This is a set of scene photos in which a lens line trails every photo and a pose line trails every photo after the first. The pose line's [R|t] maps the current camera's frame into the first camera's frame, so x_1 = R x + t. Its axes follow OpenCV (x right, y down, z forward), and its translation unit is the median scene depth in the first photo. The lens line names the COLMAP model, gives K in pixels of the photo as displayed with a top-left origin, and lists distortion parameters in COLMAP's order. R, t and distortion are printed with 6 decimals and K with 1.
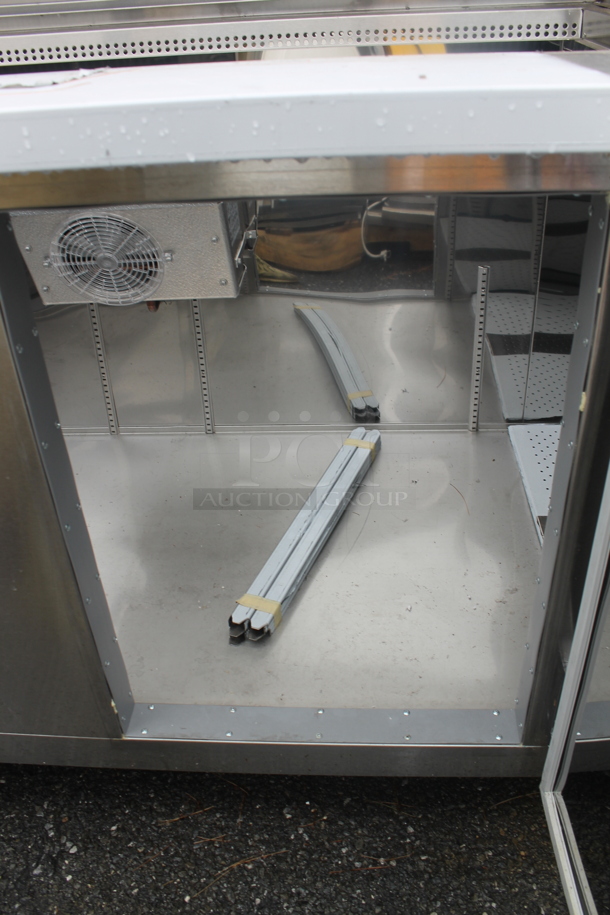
lens RADIAL K [[759.6, 0, 305.0], [0, 759.6, 457.5], [0, 0, 1]] dist [-0.092276, 0.002189]
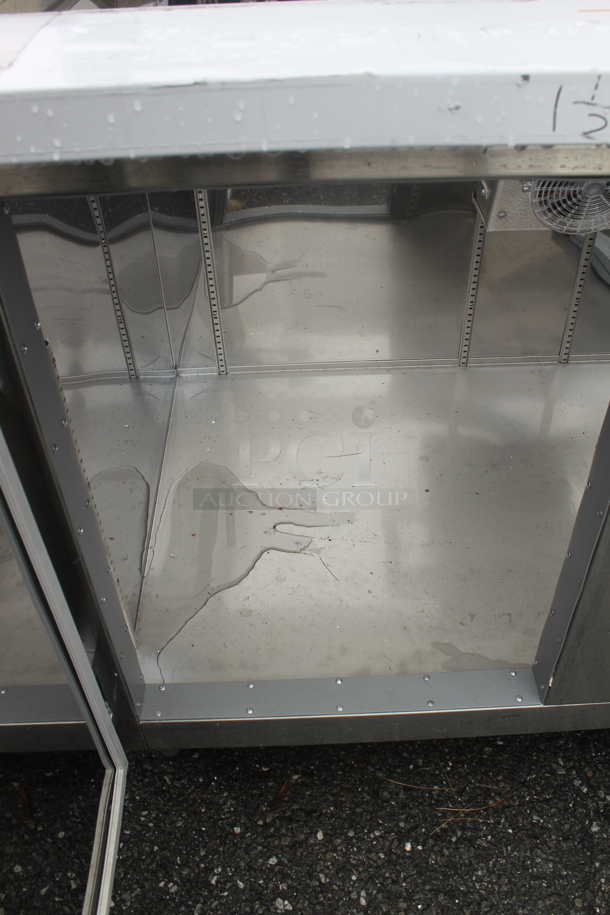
lens RADIAL K [[720.8, 0, 305.0], [0, 720.8, 457.5], [0, 0, 1]] dist [-0.052945, 0.000379]
pose [[0.995711, -0.028517, 0.088017, -0.763825], [0.027336, 0.999520, 0.014599, 0.047025], [-0.088391, -0.012130, 0.996012, 0.099804]]
